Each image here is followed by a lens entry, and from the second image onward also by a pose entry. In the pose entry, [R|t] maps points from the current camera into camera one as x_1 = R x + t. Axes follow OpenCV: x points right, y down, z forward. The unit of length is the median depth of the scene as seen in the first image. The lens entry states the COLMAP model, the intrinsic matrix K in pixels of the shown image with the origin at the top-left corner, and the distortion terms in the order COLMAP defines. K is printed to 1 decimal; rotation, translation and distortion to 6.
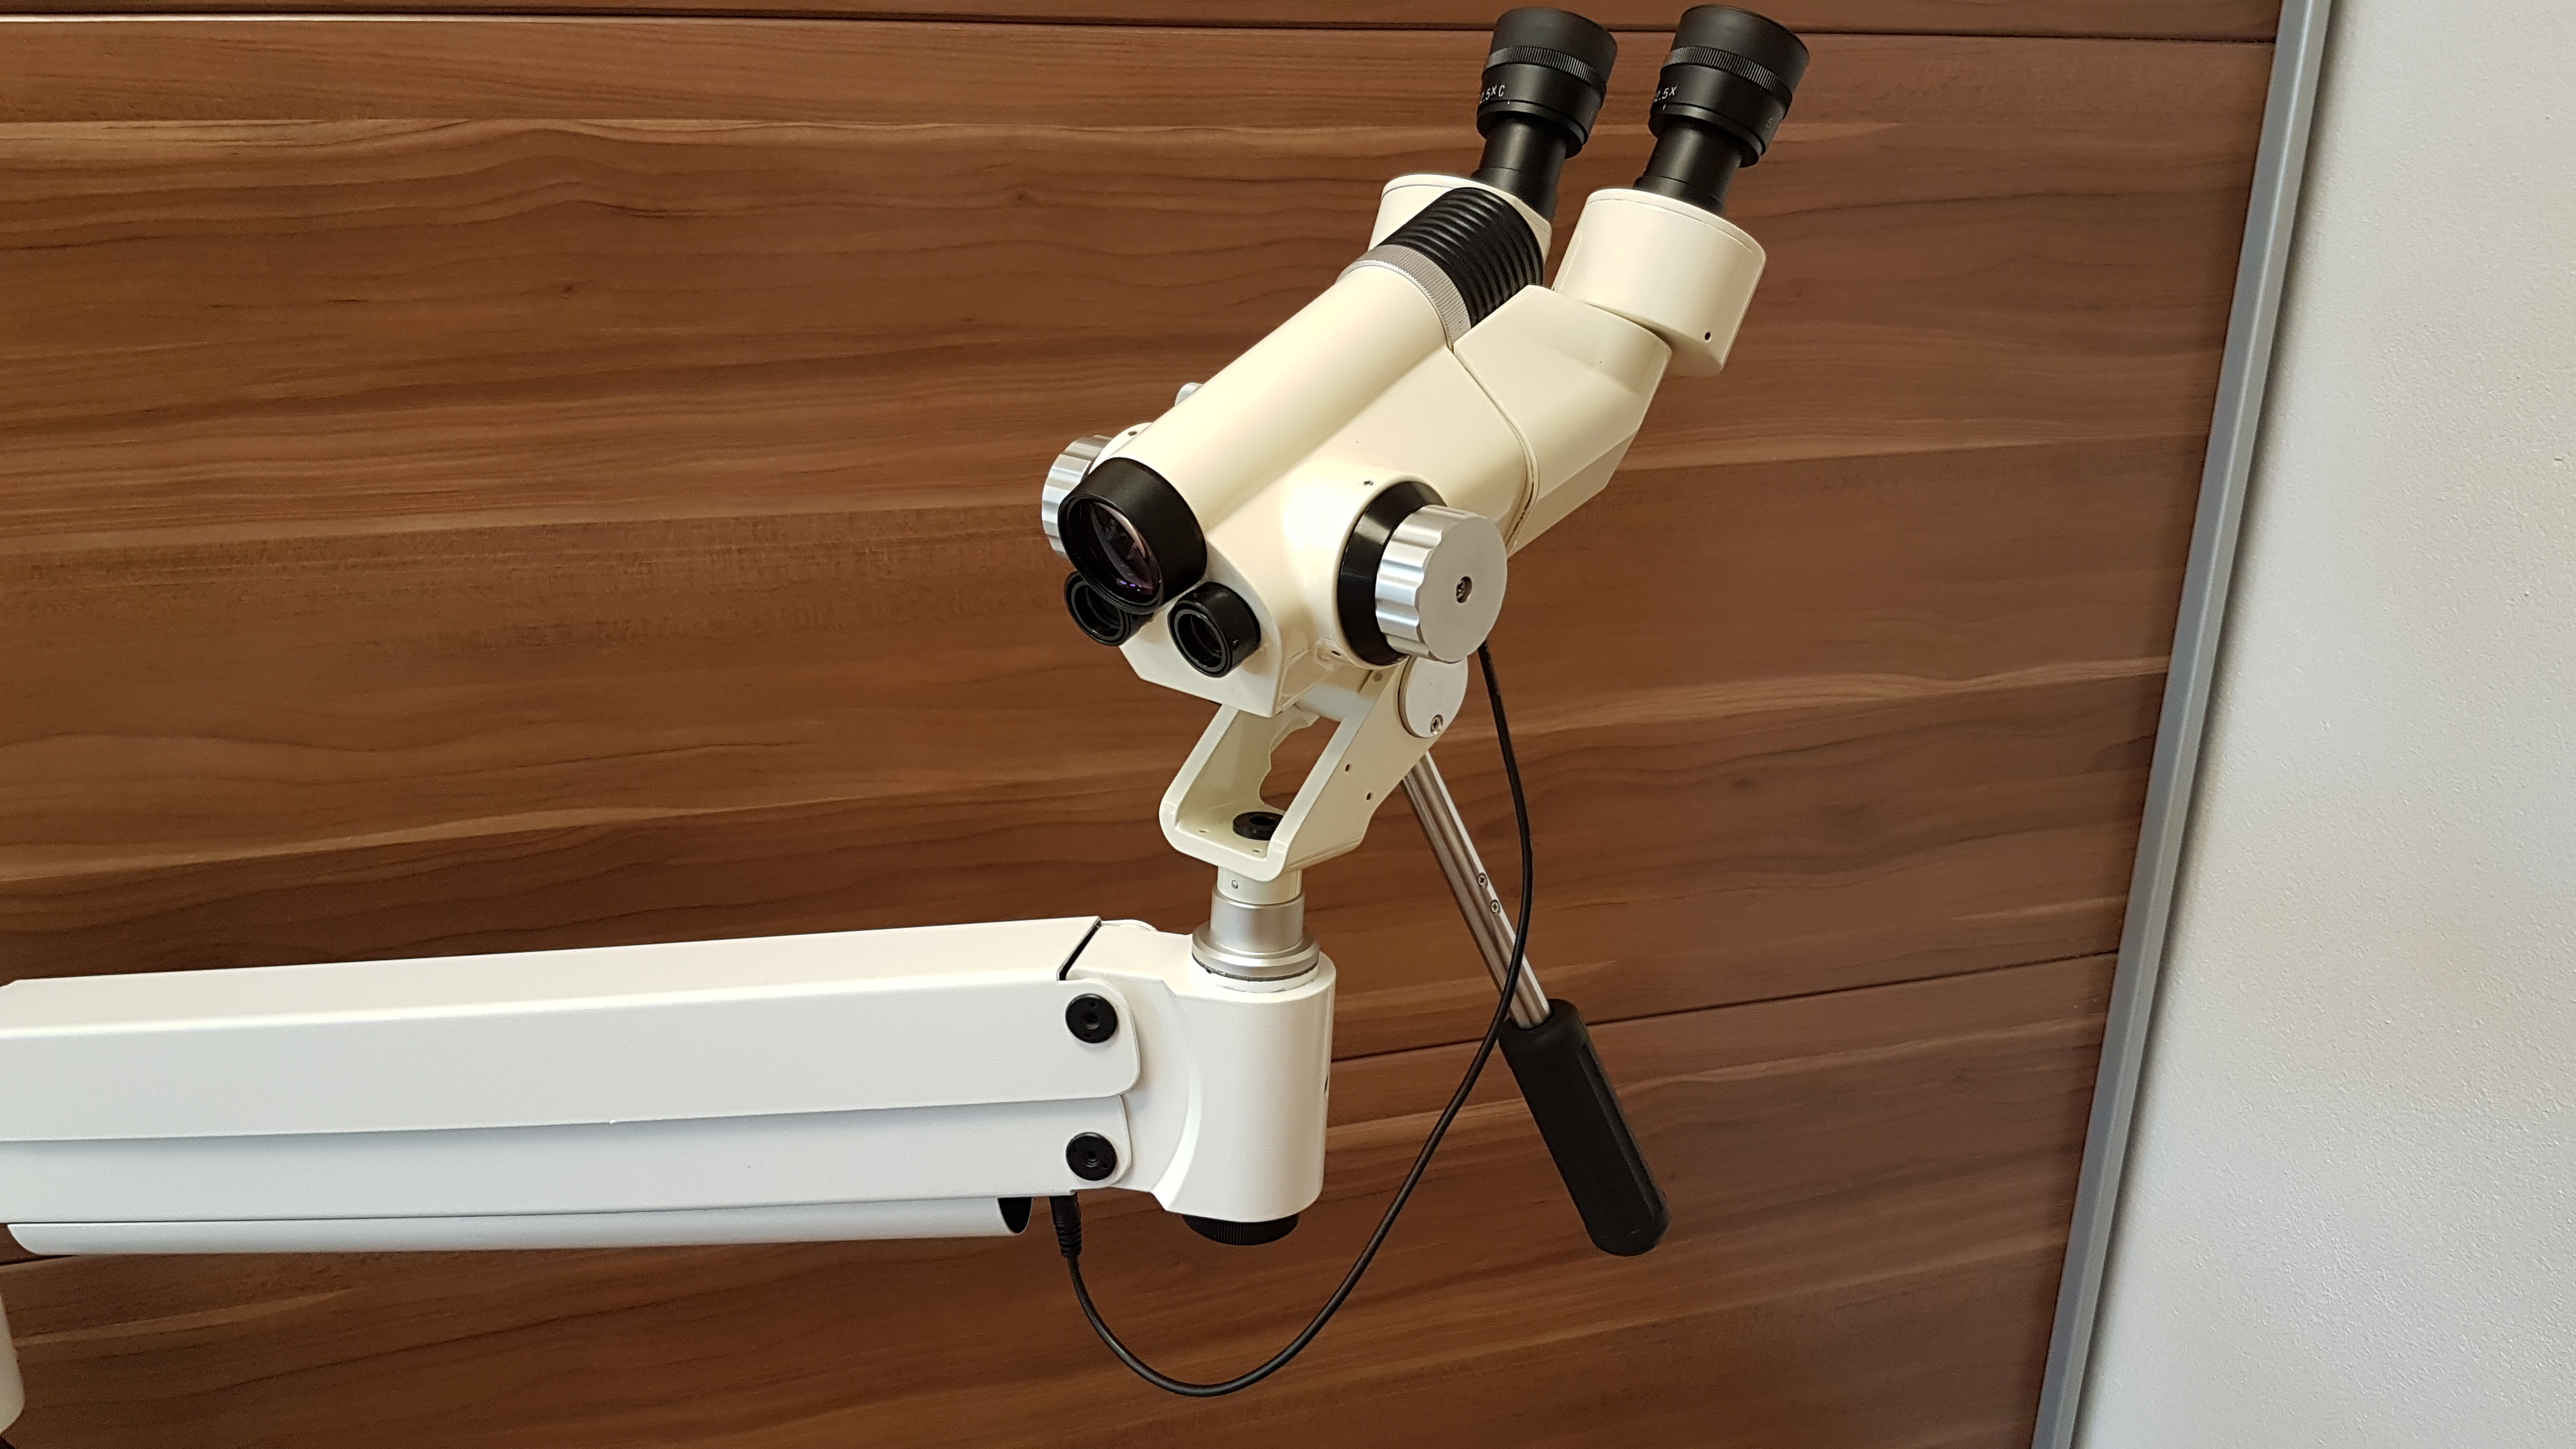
lens RADIAL K [[2012.3, 0, 1239.5], [0, 2012.3, 720.0], [0, 0, 1]] dist [0.189800, -0.424377]
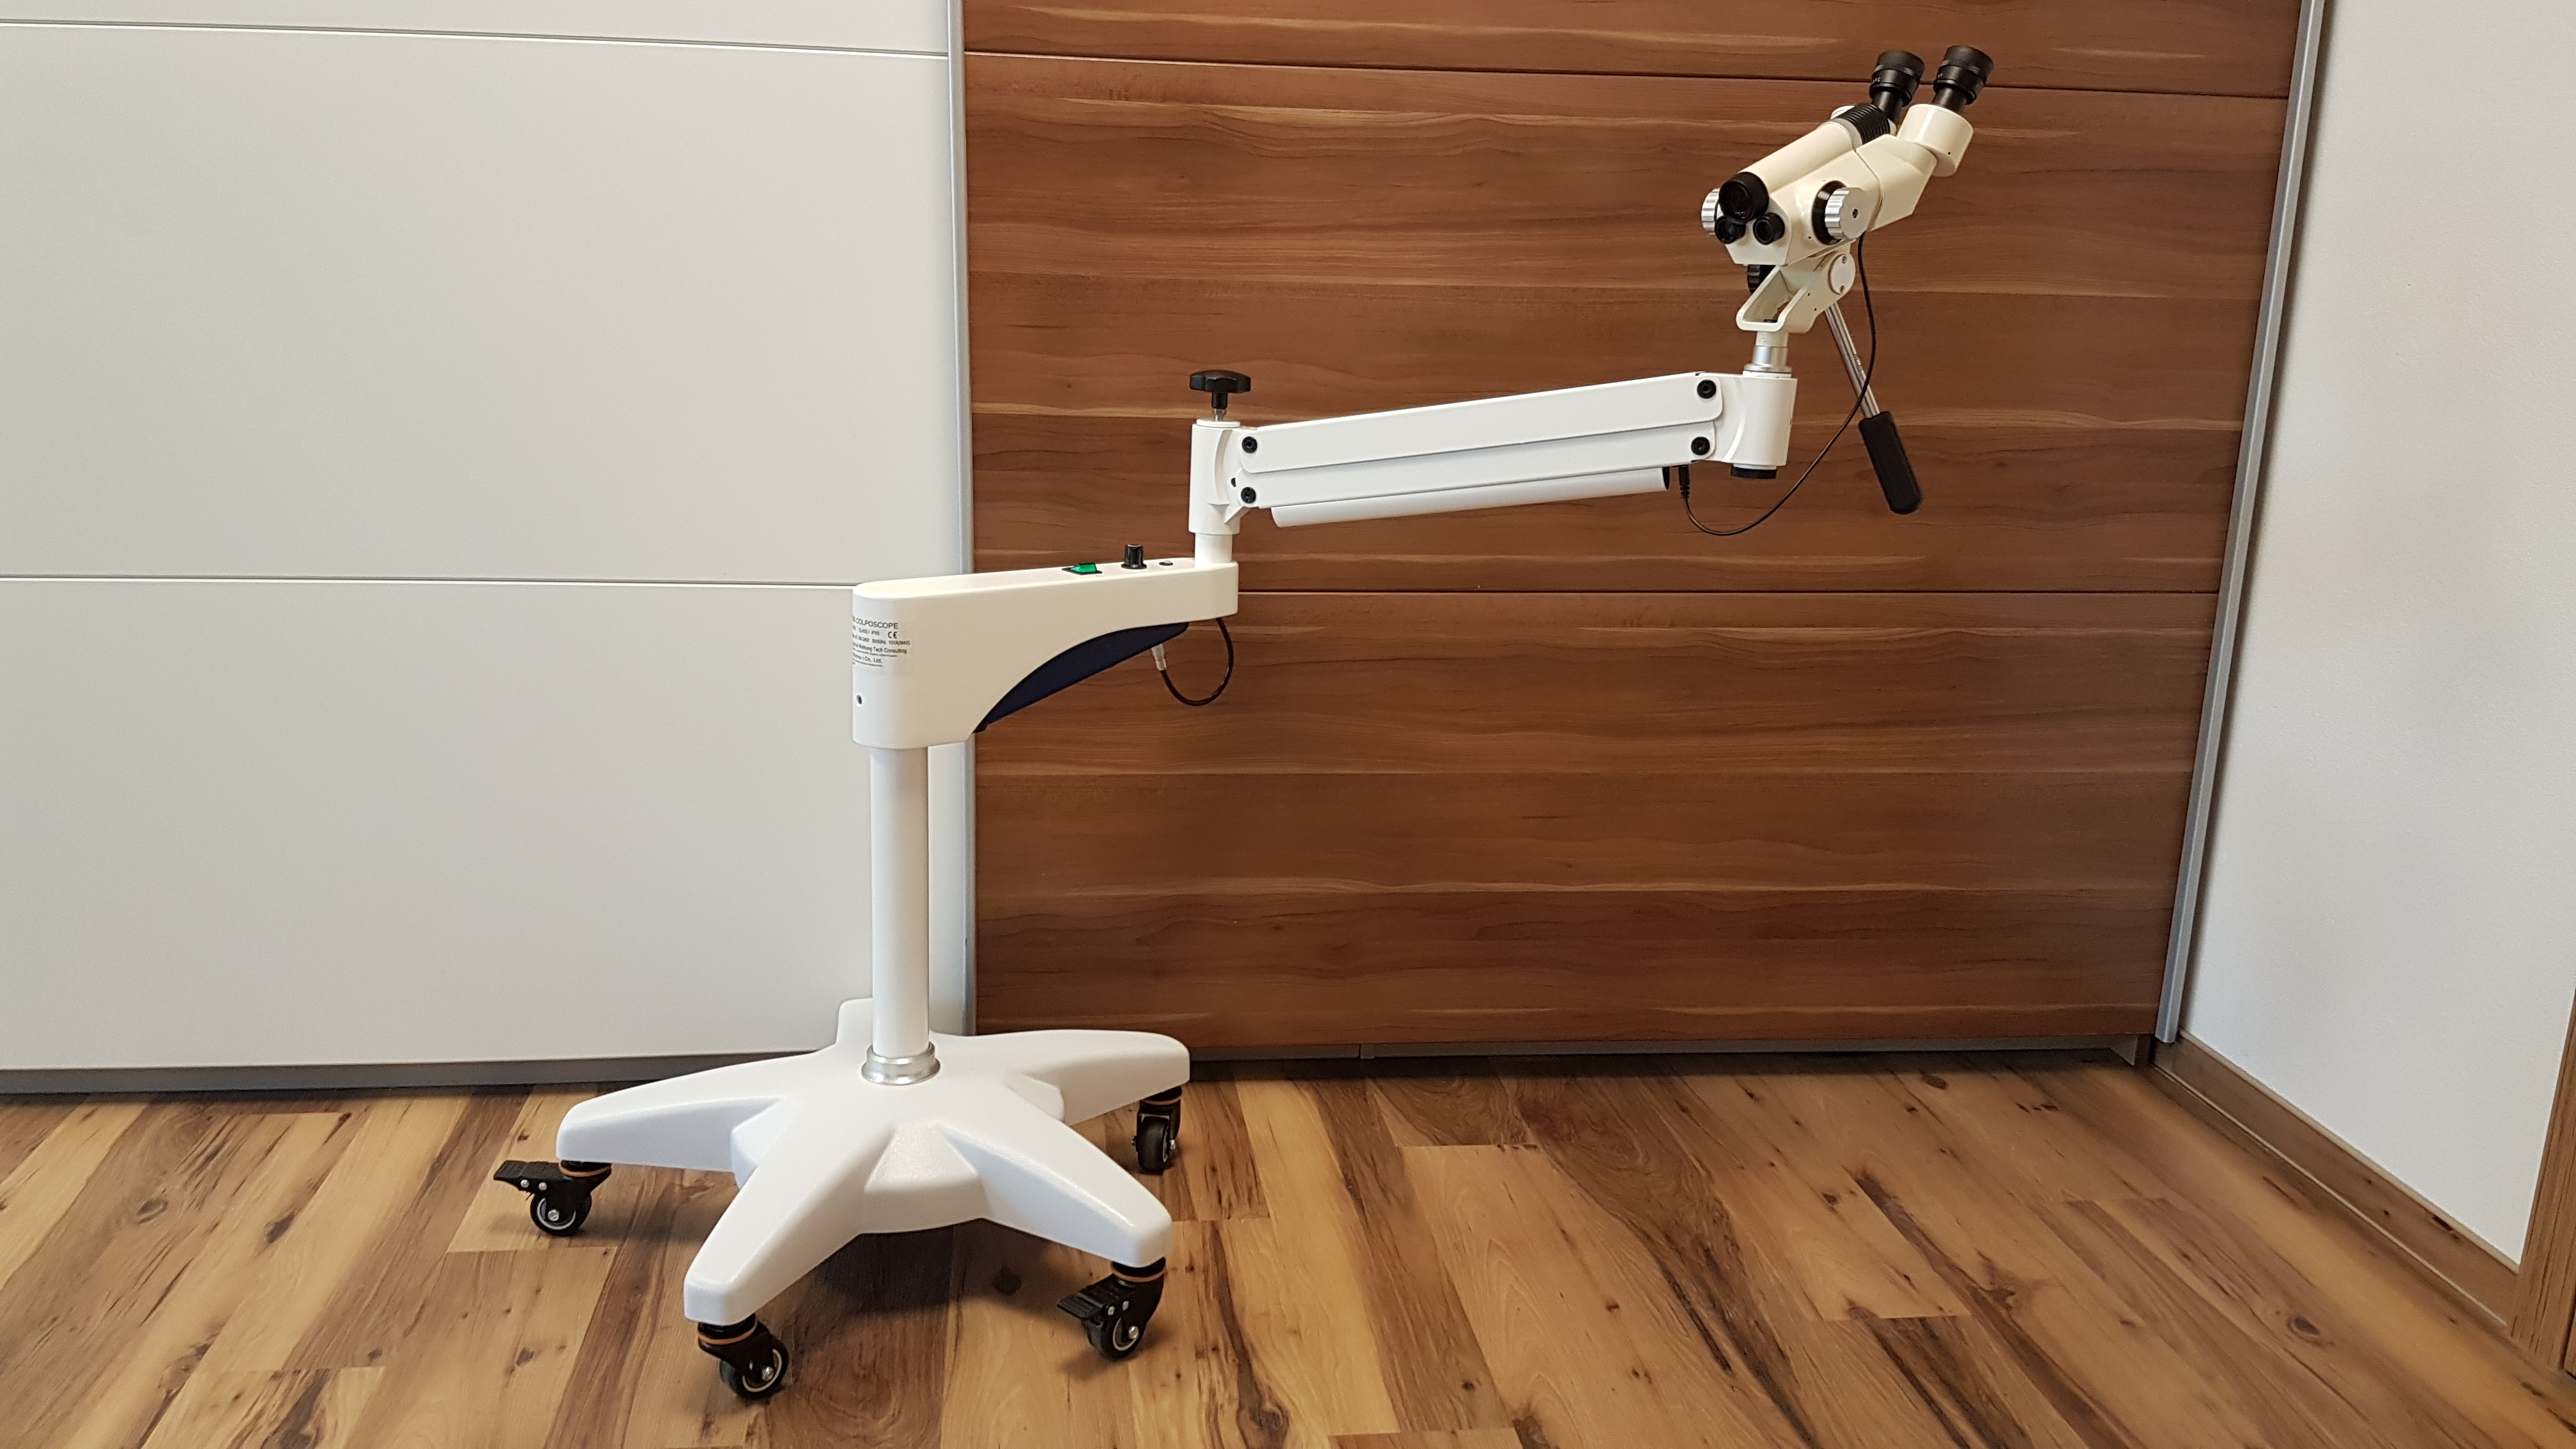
lens RADIAL K [[1984.5, 0, 1221.9], [0, 1984.5, 728.1], [0, 0, 1]] dist [0.169996, -0.328664]
pose [[0.977902, 0.059423, -0.200441, -0.110856], [-0.077689, 0.993388, -0.084524, 0.692343], [0.194094, 0.098228, 0.976053, -1.405095]]
